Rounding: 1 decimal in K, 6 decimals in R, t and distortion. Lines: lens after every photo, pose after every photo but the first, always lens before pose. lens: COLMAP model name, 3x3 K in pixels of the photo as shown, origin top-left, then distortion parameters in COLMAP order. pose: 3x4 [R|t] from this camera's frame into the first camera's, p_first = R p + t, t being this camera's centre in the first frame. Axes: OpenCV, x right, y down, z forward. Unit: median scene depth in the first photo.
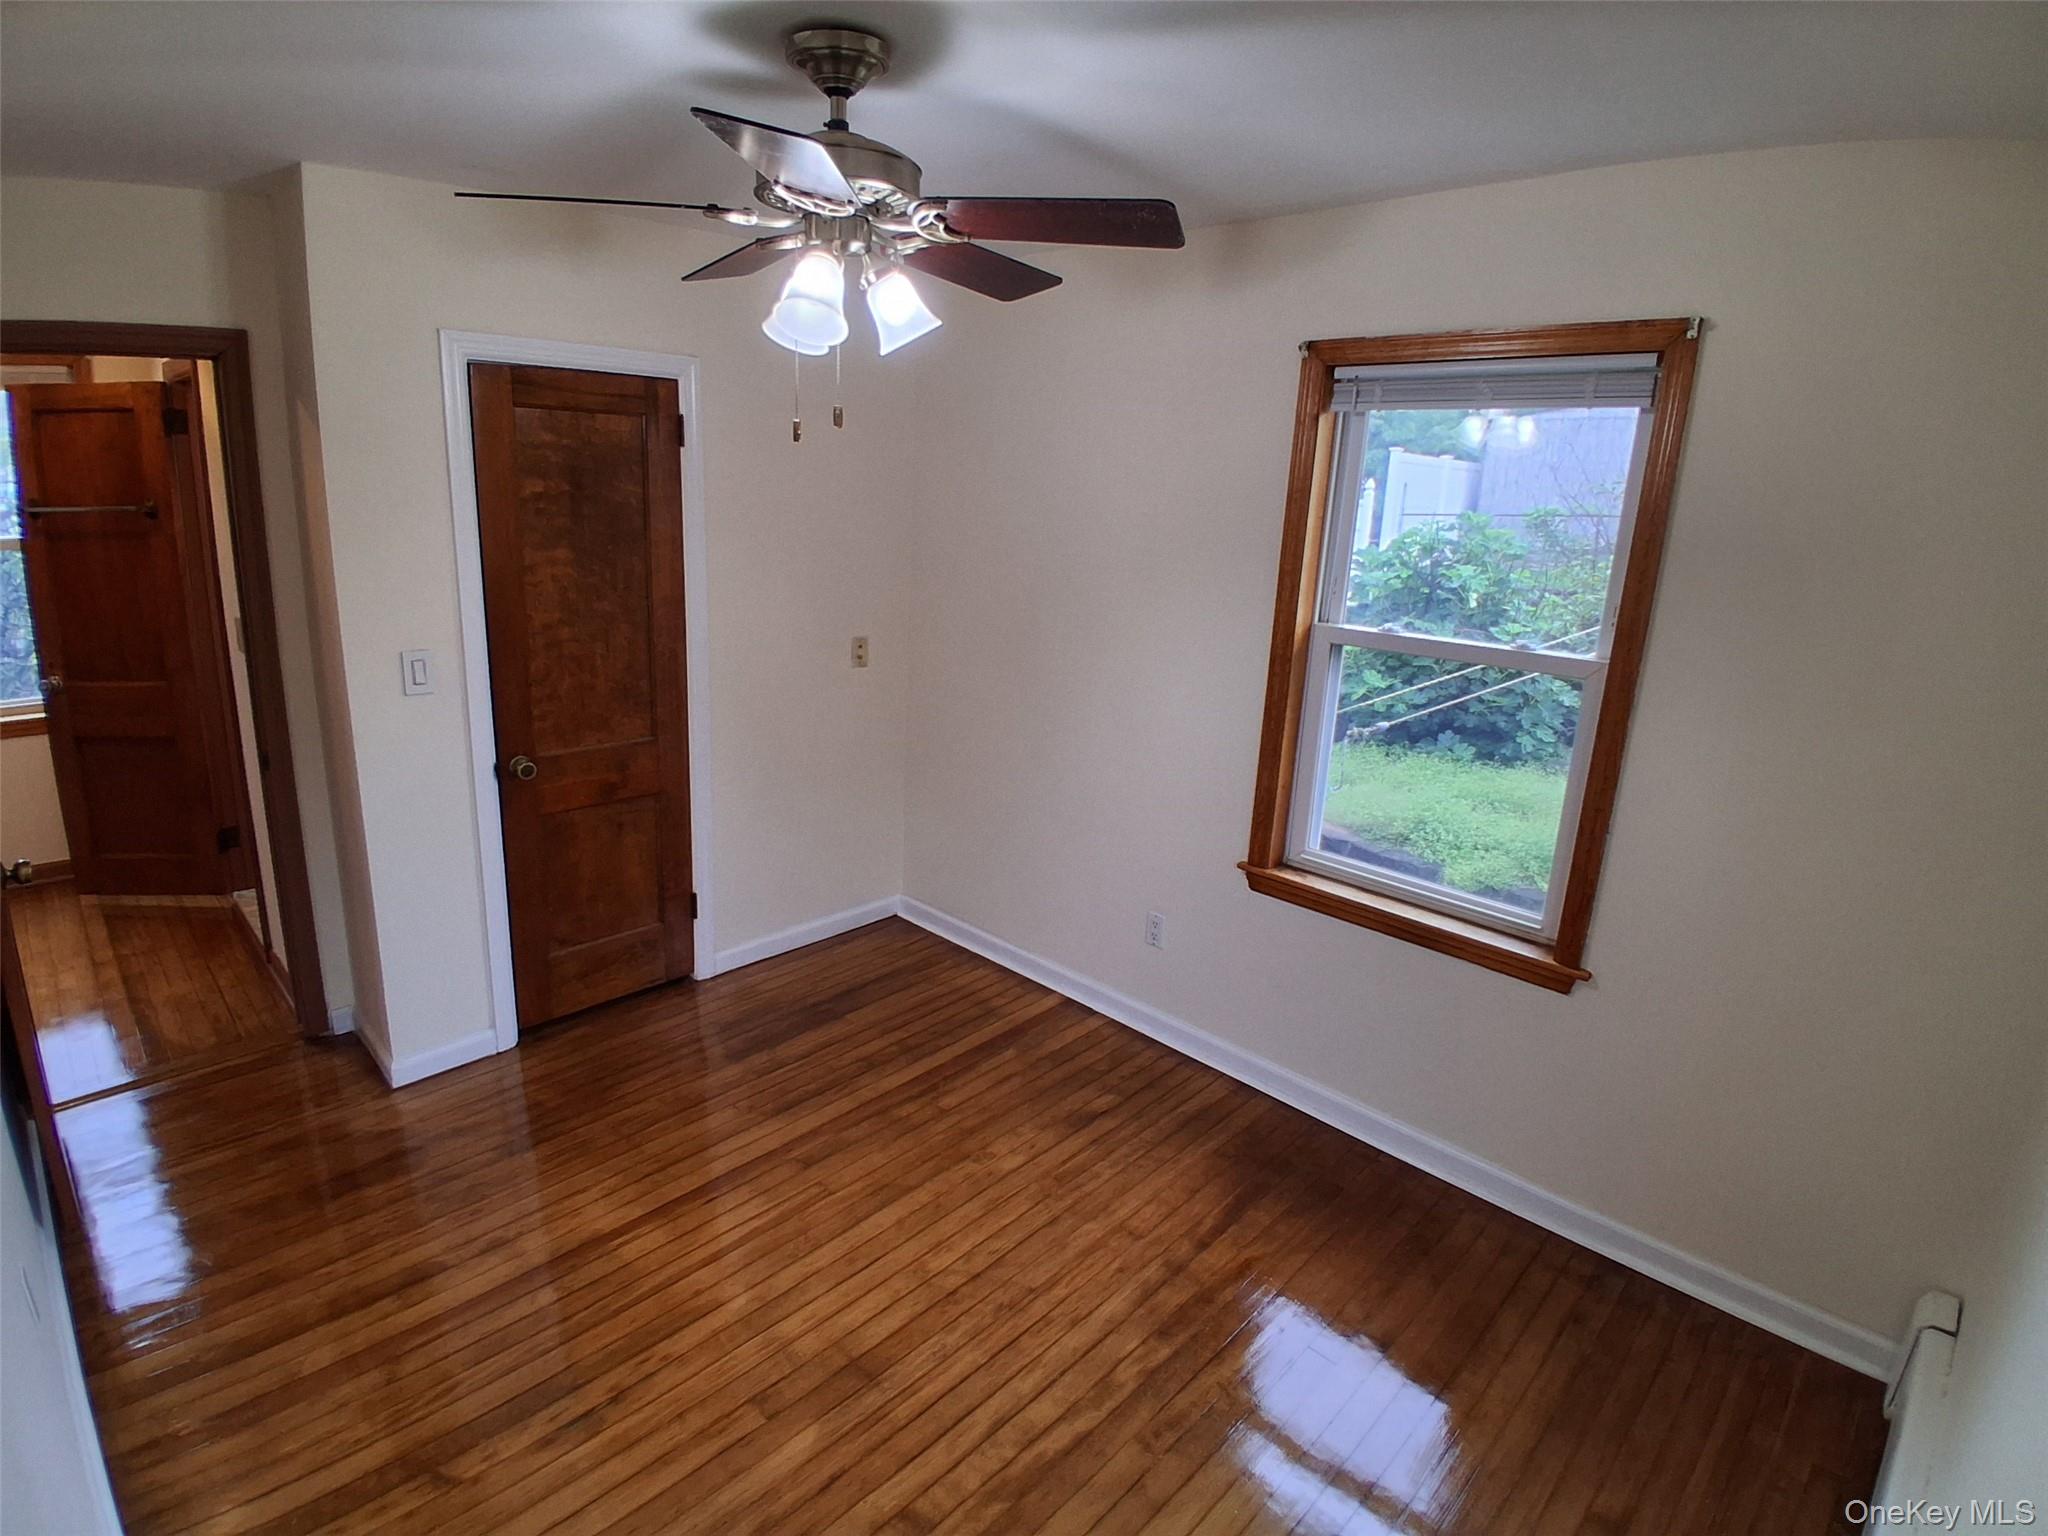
lens RADIAL K [[1025.2, 0, 1009.6], [0, 1025.2, 759.0], [0, 0, 1]] dist [-0.017215, -0.025232]
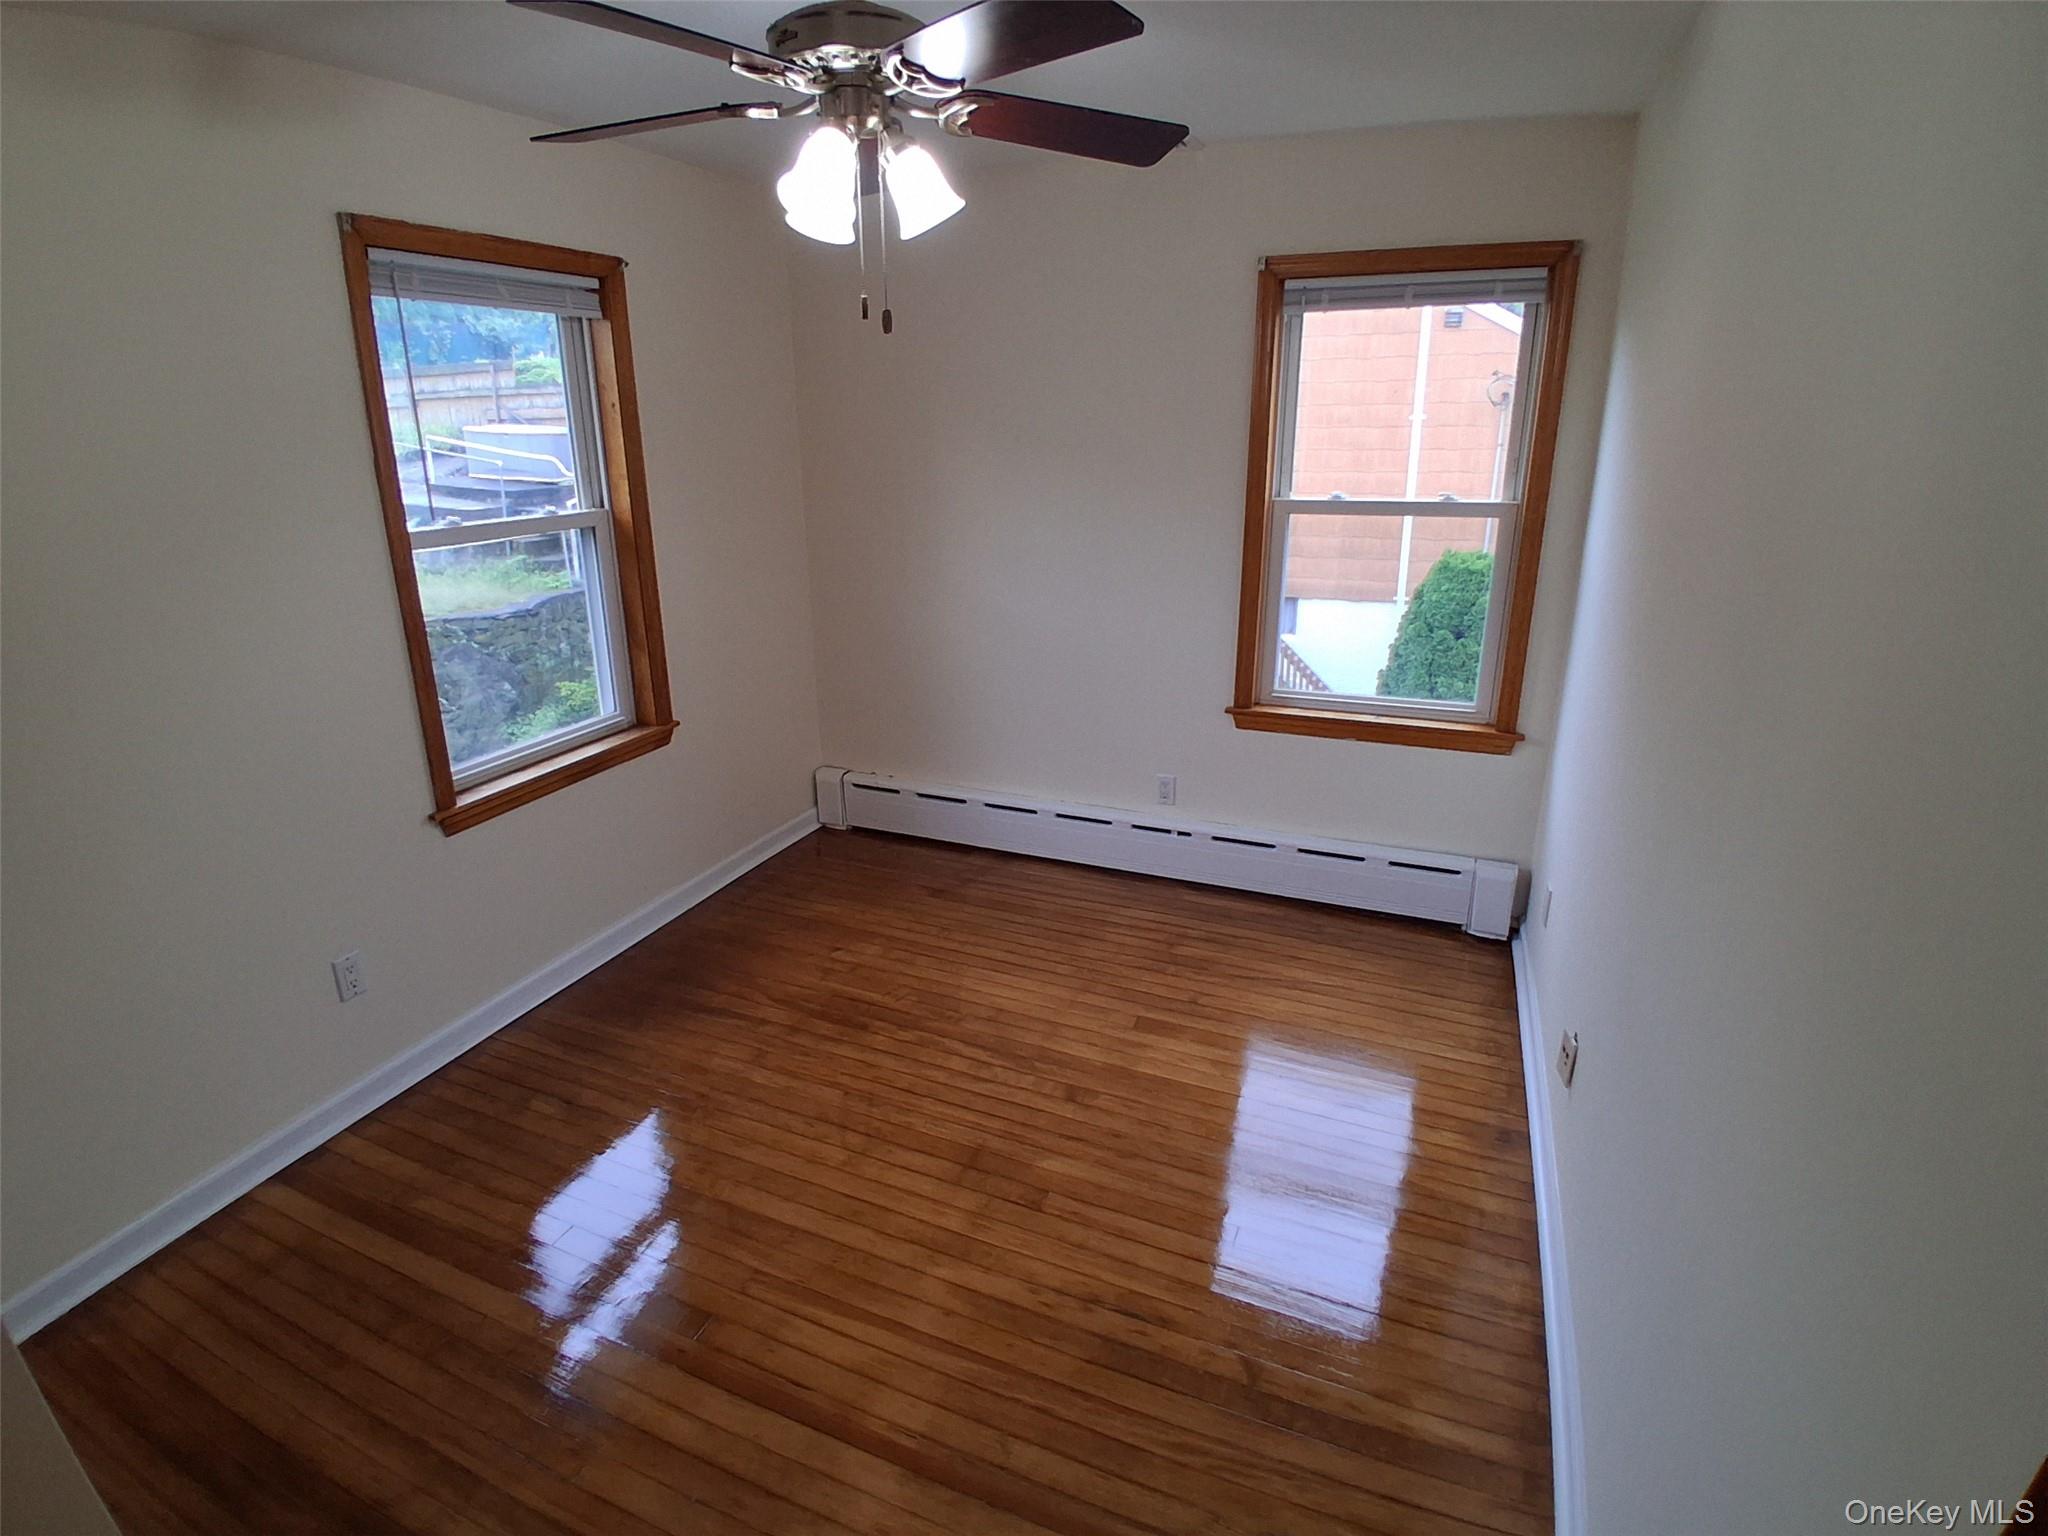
lens RADIAL K [[1003.7, 0, 1008.9], [0, 1003.7, 749.1], [0, 0, 1]] dist [-0.000842, -0.002097]
pose [[-0.360718, -0.332126, 0.871536, -0.906981], [0.239508, 0.870125, 0.430718, -0.268854], [-0.901398, 0.364108, -0.234323, 0.949704]]
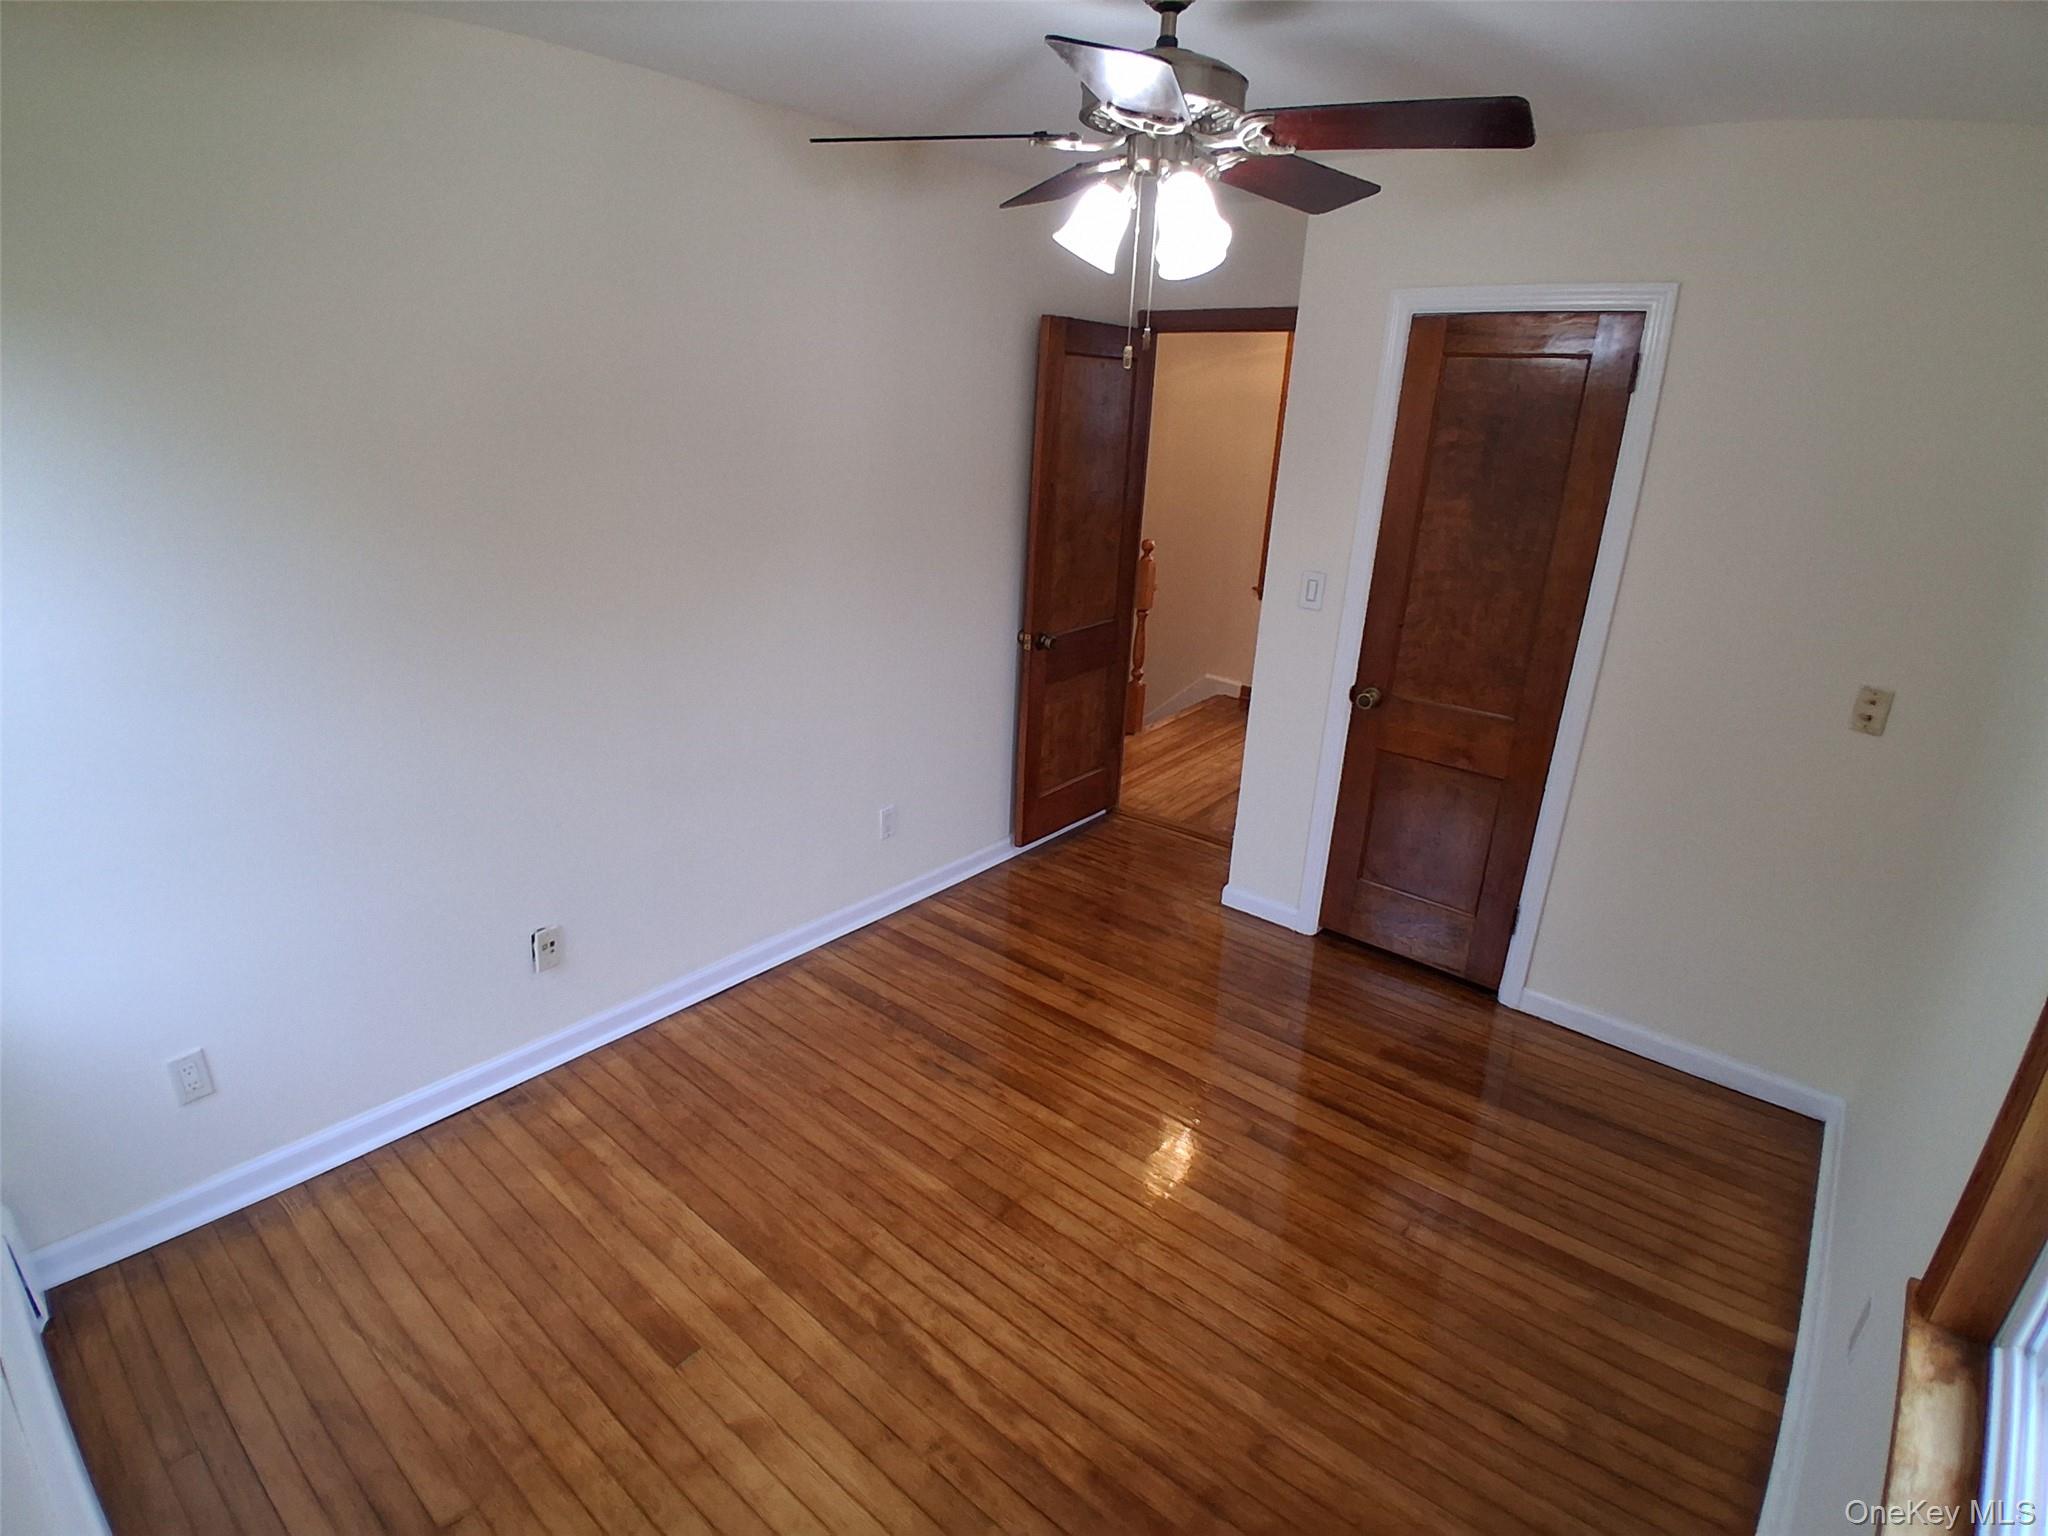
lens RADIAL K [[1025.2, 0, 1014.1], [0, 1025.2, 759.4], [0, 0, 1]] dist [-0.017215, -0.025232]
pose [[0.065187, 0.297731, -0.952422, 0.698114], [-0.290726, 0.918712, 0.267295, -0.142228], [0.954583, 0.259470, 0.146446, 0.638510]]
